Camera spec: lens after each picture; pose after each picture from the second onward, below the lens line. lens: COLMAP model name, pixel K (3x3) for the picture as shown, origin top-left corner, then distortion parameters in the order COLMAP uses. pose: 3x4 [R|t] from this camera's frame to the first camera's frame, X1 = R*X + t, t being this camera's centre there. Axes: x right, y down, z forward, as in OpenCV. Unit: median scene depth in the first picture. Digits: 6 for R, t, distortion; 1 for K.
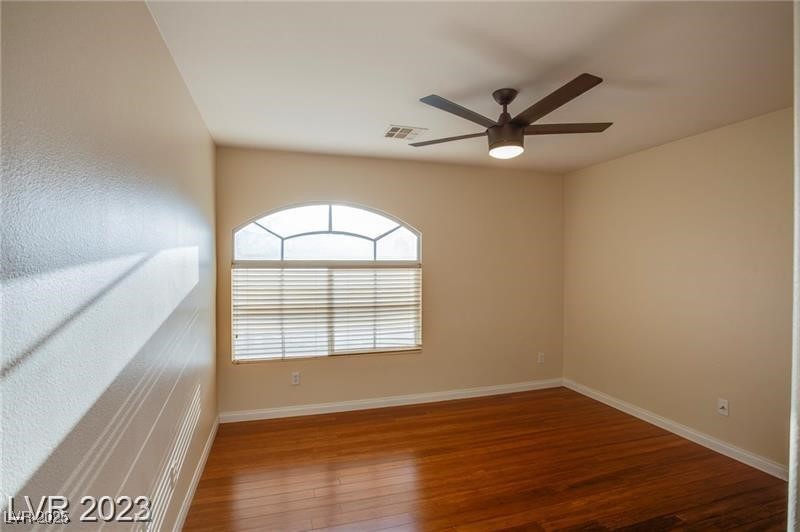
lens RADIAL K [[397.9, 0, 393.5], [0, 397.9, 263.9], [0, 0, 1]] dist [-0.040385, 0.013164]
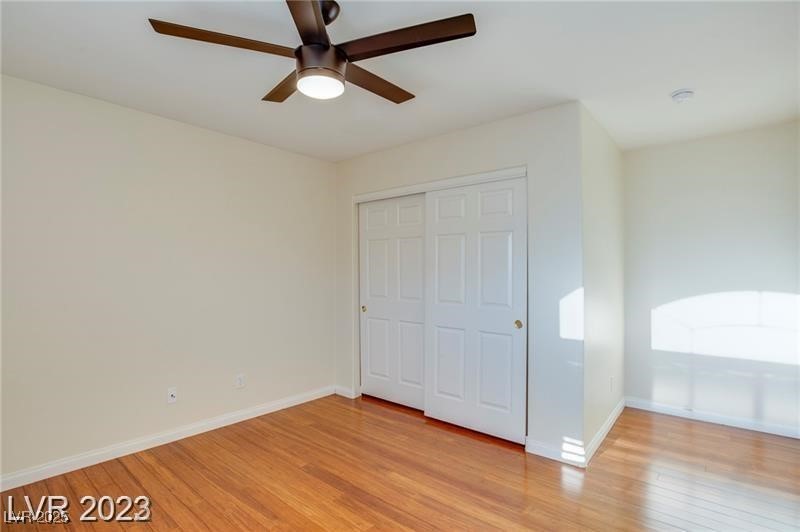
lens RADIAL K [[389.9, 0, 398.0], [0, 389.9, 263.6], [0, 0, 1]] dist [-0.048122, 0.014444]
pose [[-0.541325, 0.013965, 0.840698, -0.287755], [0.000879, 0.999871, -0.016043, 0.038091], [-0.840813, -0.007945, -0.541267, 0.962197]]
